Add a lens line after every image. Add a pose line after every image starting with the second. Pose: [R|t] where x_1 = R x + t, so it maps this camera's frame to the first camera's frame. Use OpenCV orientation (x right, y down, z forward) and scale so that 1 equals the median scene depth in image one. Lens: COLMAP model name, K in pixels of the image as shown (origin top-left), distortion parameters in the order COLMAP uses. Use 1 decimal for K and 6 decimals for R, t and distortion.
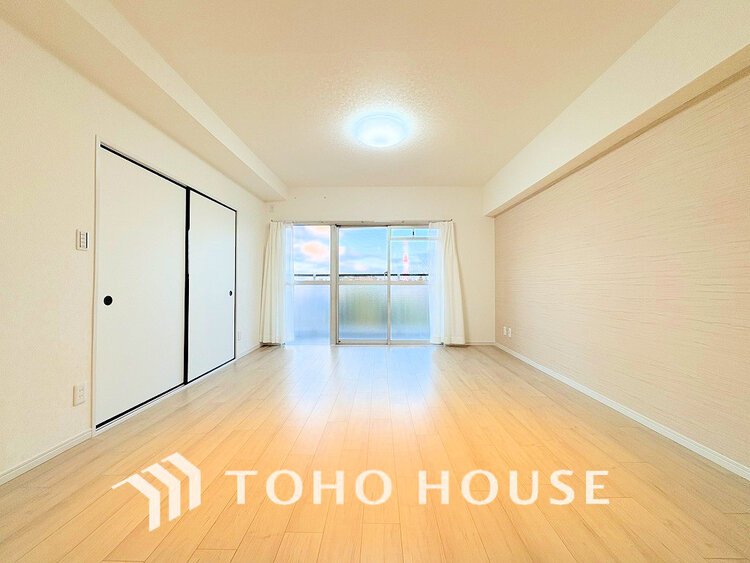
lens RADIAL K [[297.3, 0, 374.3], [0, 297.3, 282.4], [0, 0, 1]] dist [-0.013669, 0.000135]
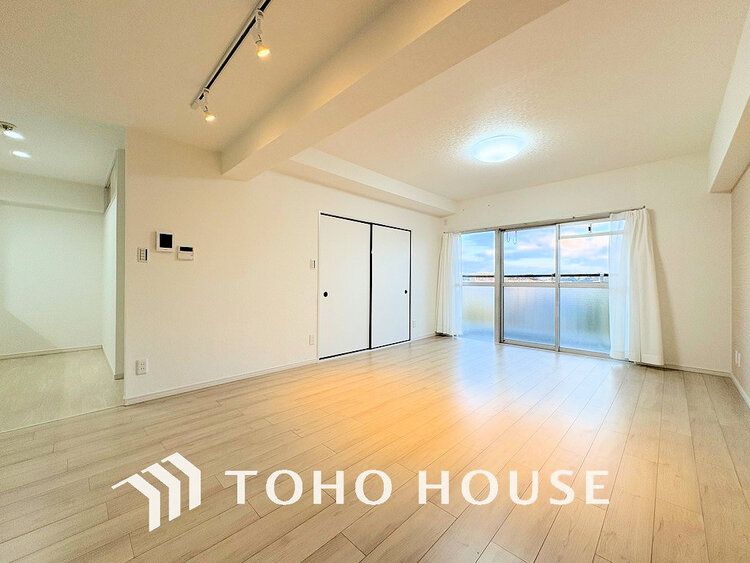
lens RADIAL K [[297.3, 0, 371.9], [0, 297.3, 280.1], [0, 0, 1]] dist [-0.013669, 0.000135]
pose [[0.716688, 0.001141, -0.697393, 0.288930], [-0.002439, 0.999997, -0.000870, -0.012338], [0.697390, 0.002325, 0.716688, -0.074855]]
